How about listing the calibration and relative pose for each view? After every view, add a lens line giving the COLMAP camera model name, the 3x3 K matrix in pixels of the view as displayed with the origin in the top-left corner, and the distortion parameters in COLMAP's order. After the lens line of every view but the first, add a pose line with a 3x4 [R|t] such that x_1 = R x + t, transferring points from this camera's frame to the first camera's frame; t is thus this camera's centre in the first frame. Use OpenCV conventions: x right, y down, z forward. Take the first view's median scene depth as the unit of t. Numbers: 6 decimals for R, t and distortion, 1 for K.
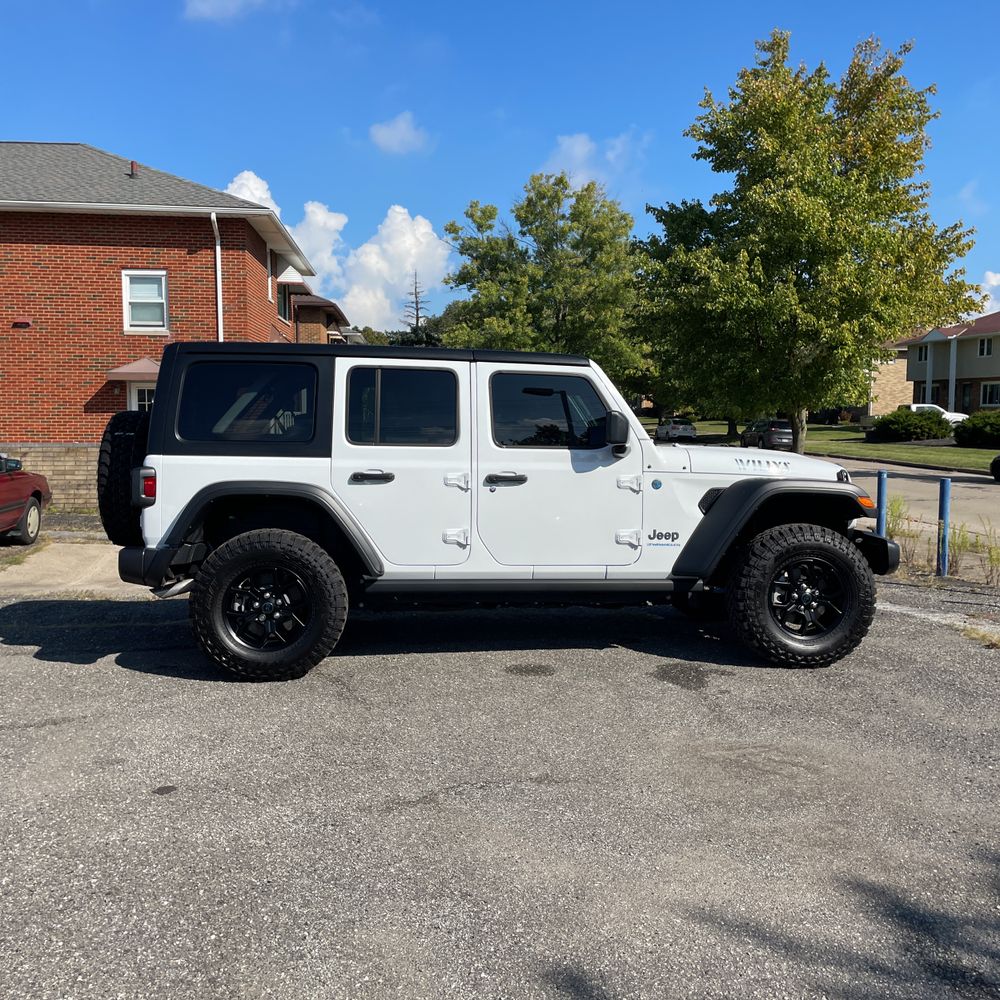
lens RADIAL K [[1003.9, 0, 508.4], [0, 1003.9, 495.6], [0, 0, 1]] dist [0.105625, -0.143600]
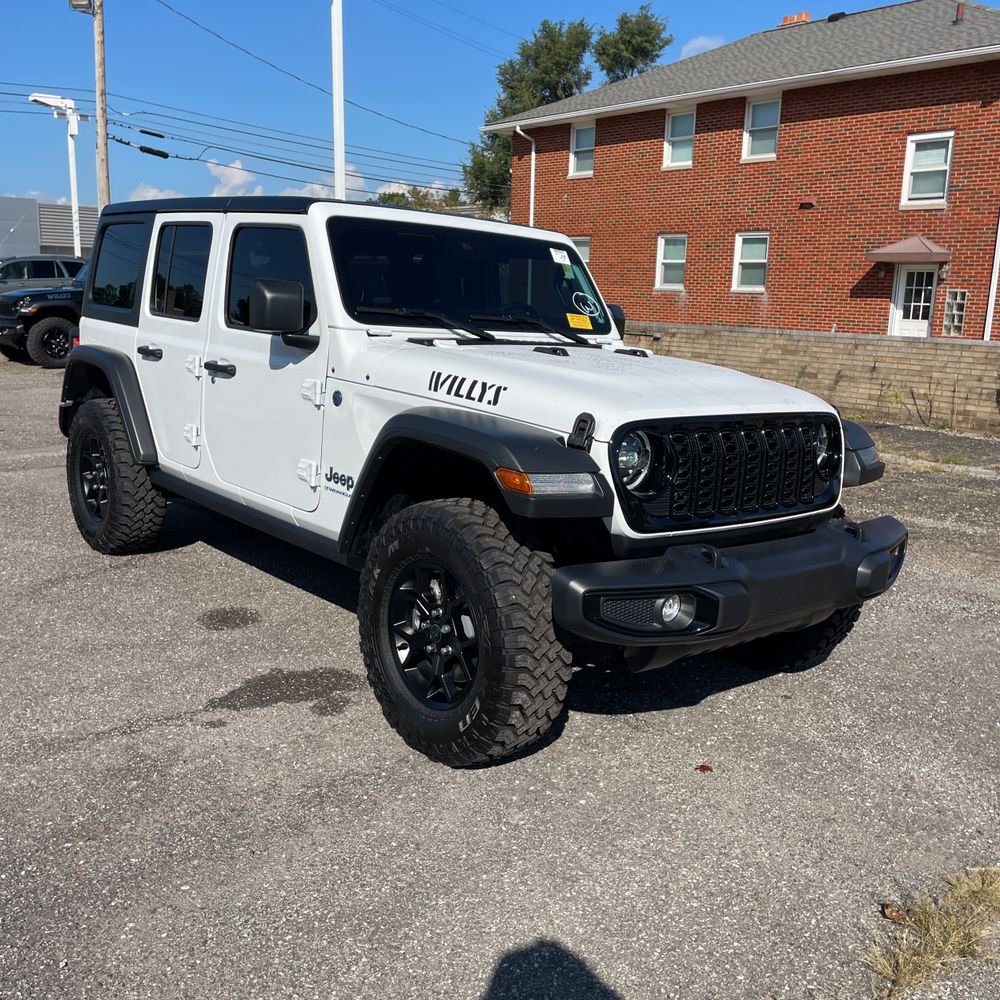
lens RADIAL K [[1003.9, 0, 508.4], [0, 1003.9, 495.6], [0, 0, 1]] dist [0.105625, -0.143600]
pose [[0.569790, 0.183668, -0.801003, 0.225869], [-0.097745, 0.982932, 0.155854, -0.018734], [0.815957, -0.010510, 0.578018, 0.218243]]
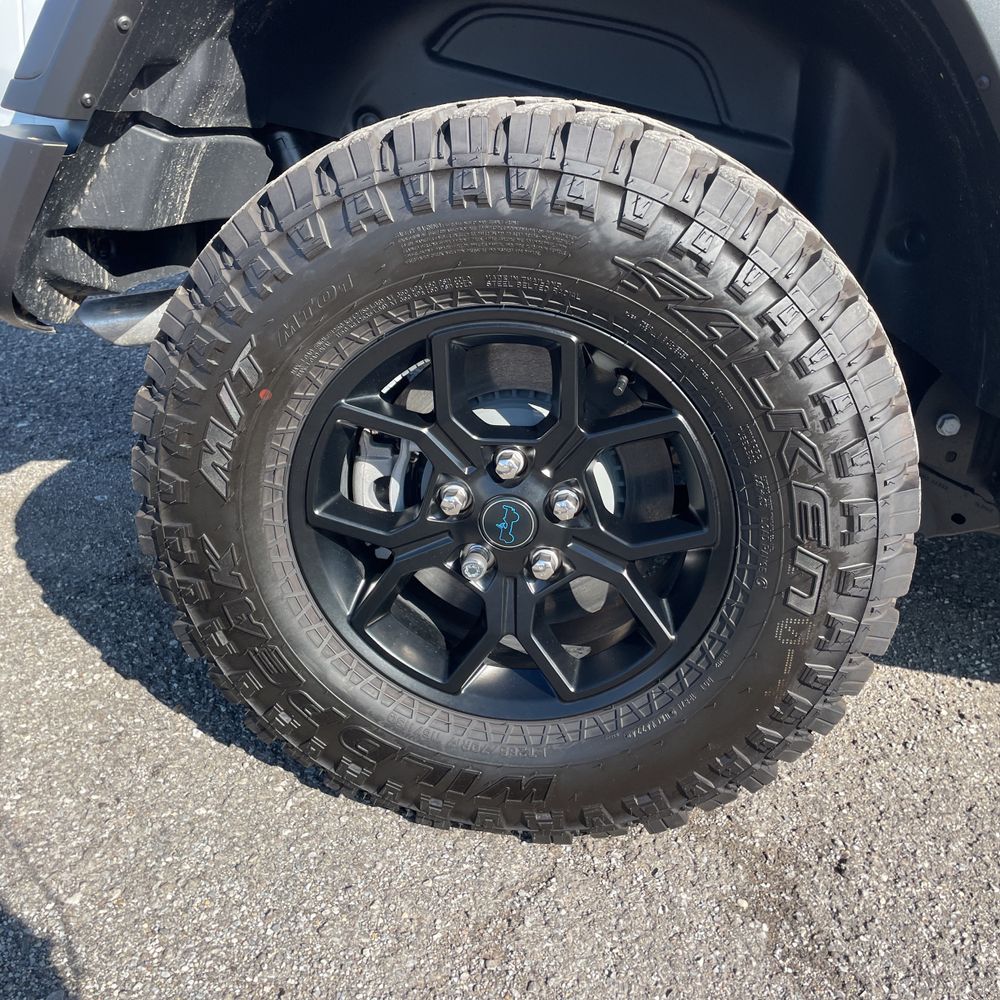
lens RADIAL K [[1003.9, 0, 508.4], [0, 1003.9, 495.6], [0, 0, 1]] dist [0.105625, -0.143600]
pose [[0.962417, 0.192657, -0.191409, -0.058095], [-0.116737, 0.929843, 0.348947, 0.010718], [0.245208, -0.313488, 0.917387, 0.237010]]
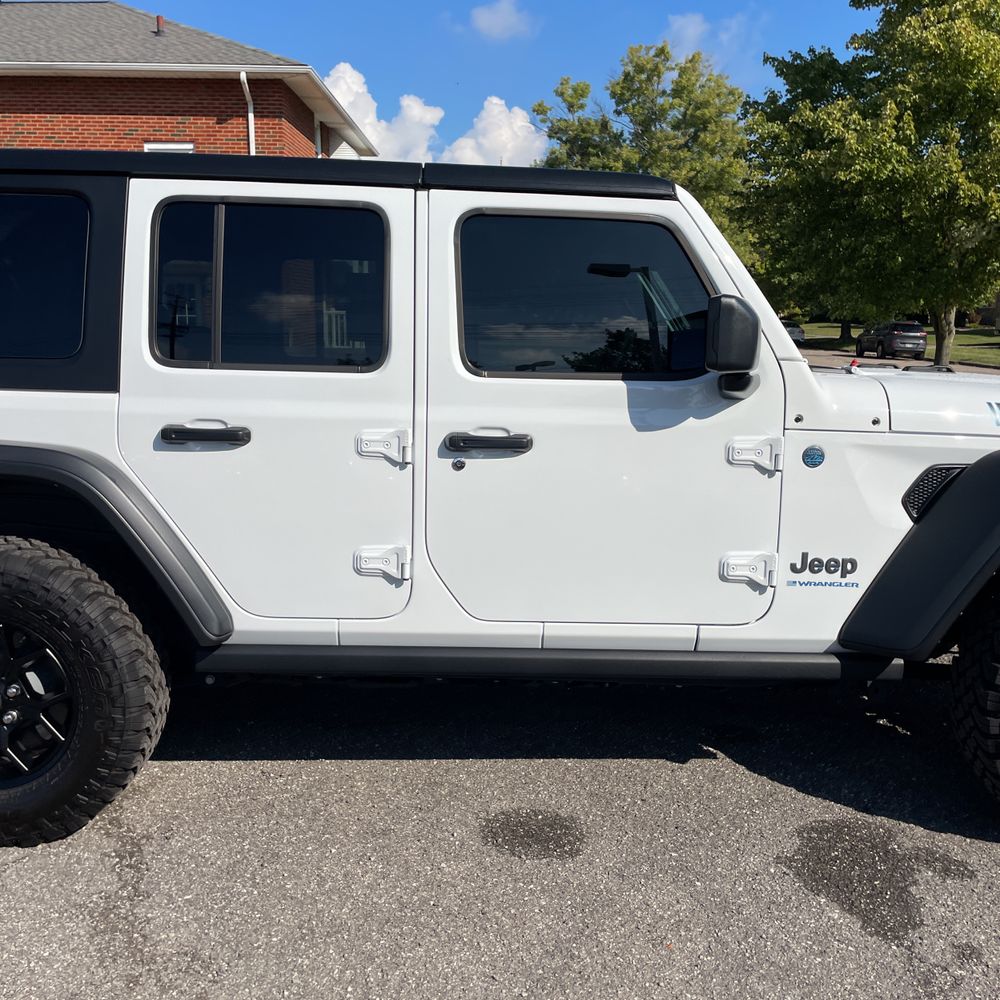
lens RADIAL K [[1010.3, 0, 492.0], [0, 1010.3, 494.4], [0, 0, 1]] dist [0.089613, -0.120963]
pose [[0.994374, 0.022706, -0.103461, 0.014795], [-0.012934, 0.995473, 0.094159, -0.011052], [0.105131, -0.092291, 0.990167, 0.157294]]
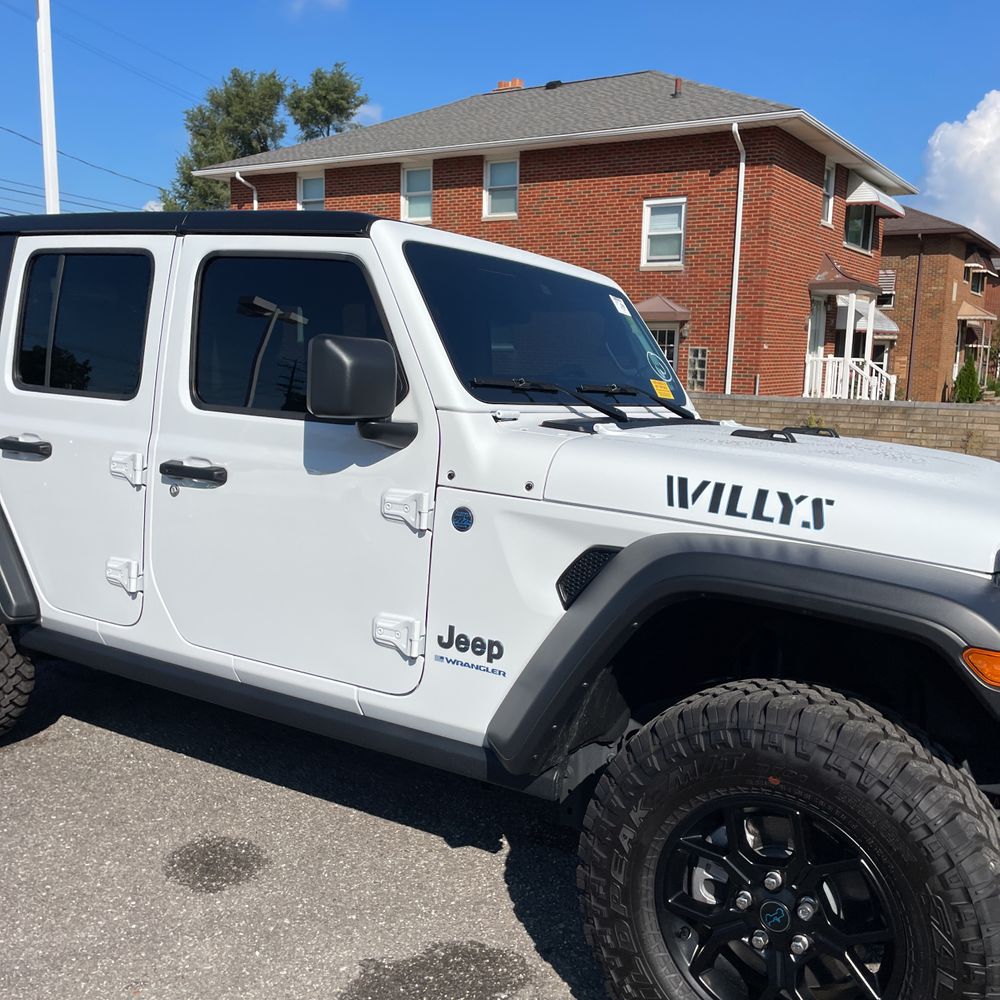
lens RADIAL K [[1007.8, 0, 502.0], [0, 1007.8, 497.4], [0, 0, 1]] dist [0.098406, -0.121080]
pose [[0.788597, 0.108254, -0.605307, 0.125195], [-0.076711, 0.994011, 0.077831, -0.016316], [0.610107, -0.014944, 0.792178, 0.208056]]
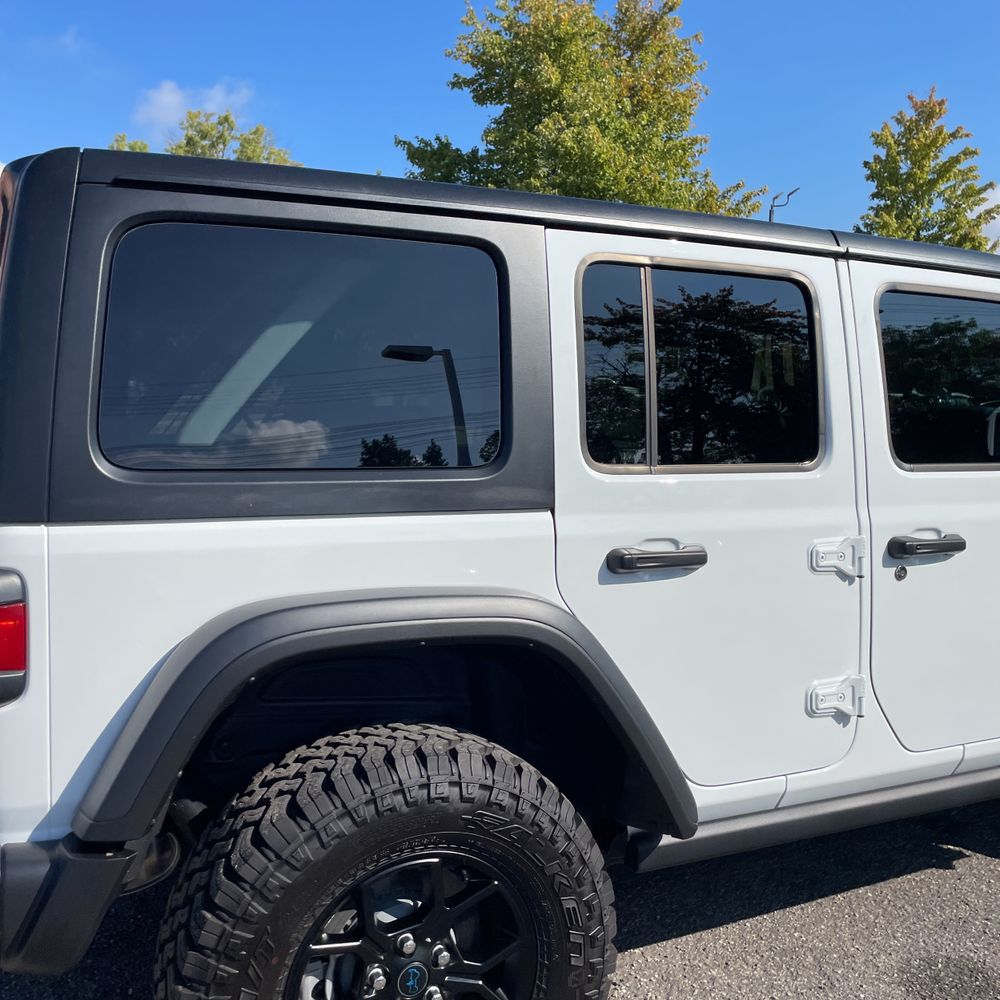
lens RADIAL K [[1010.3, 0, 492.0], [0, 1010.3, 494.4], [0, 0, 1]] dist [0.089613, -0.120963]
pose [[0.945066, -0.027003, 0.325763, -0.091665], [0.017683, 0.999346, 0.031539, -0.016144], [-0.326402, -0.024046, 0.944925, 0.197119]]
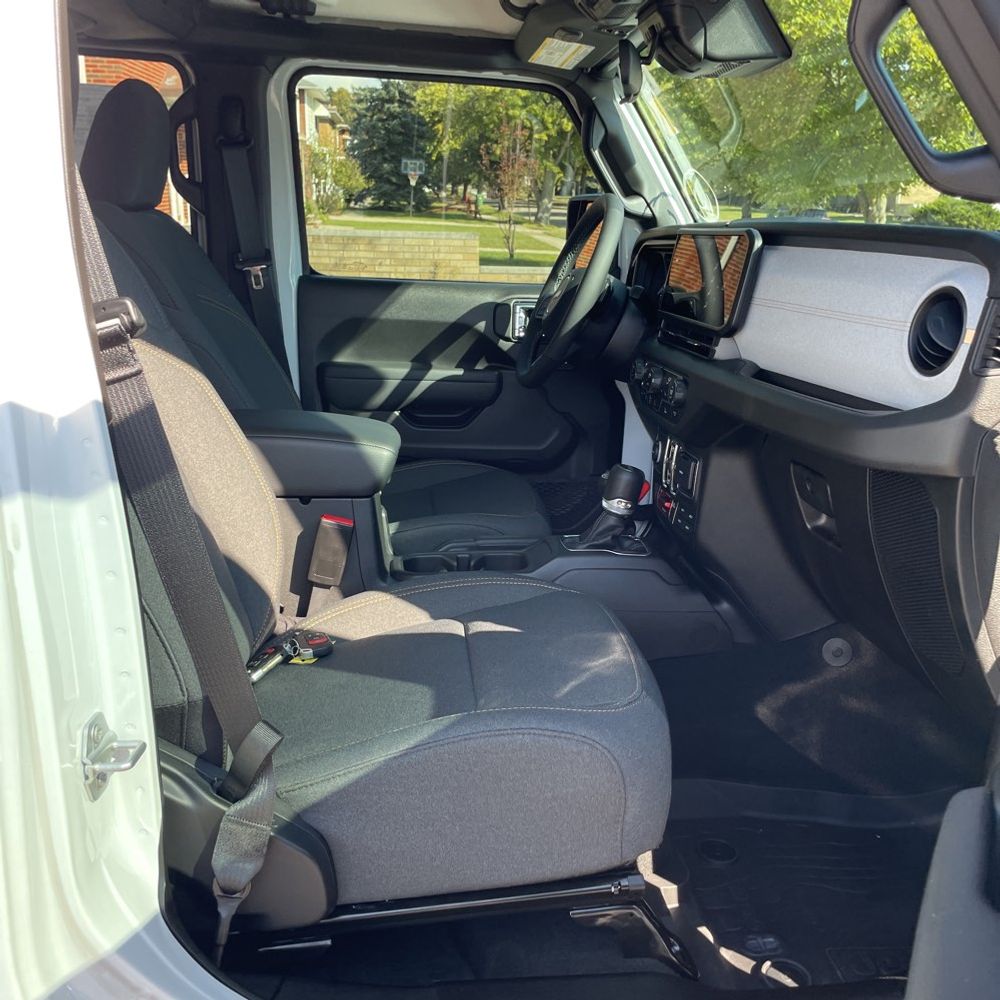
lens RADIAL K [[1003.9, 0, 508.4], [0, 1003.9, 495.6], [0, 0, 1]] dist [0.105625, -0.143600]
pose [[0.999618, 0.021290, 0.017627, 0.010239], [-0.024484, 0.977975, 0.207281, -0.019172], [-0.012826, -0.207634, 0.978123, 0.268939]]
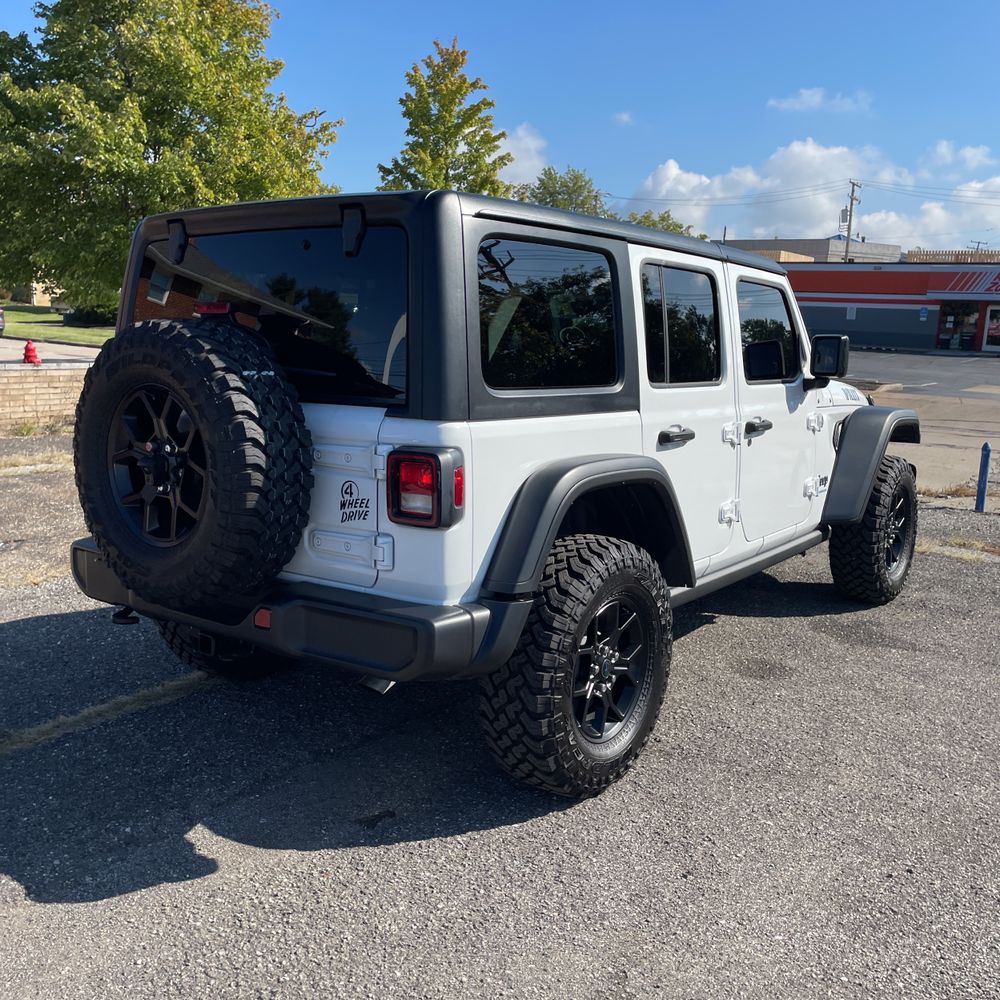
lens RADIAL K [[1003.9, 0, 508.4], [0, 1003.9, 495.6], [0, 0, 1]] dist [0.105625, -0.143600]
pose [[0.676491, -0.108174, 0.728463, -0.201738], [0.022924, 0.991767, 0.125985, -0.019133], [-0.736094, -0.068528, 0.673401, 0.187569]]
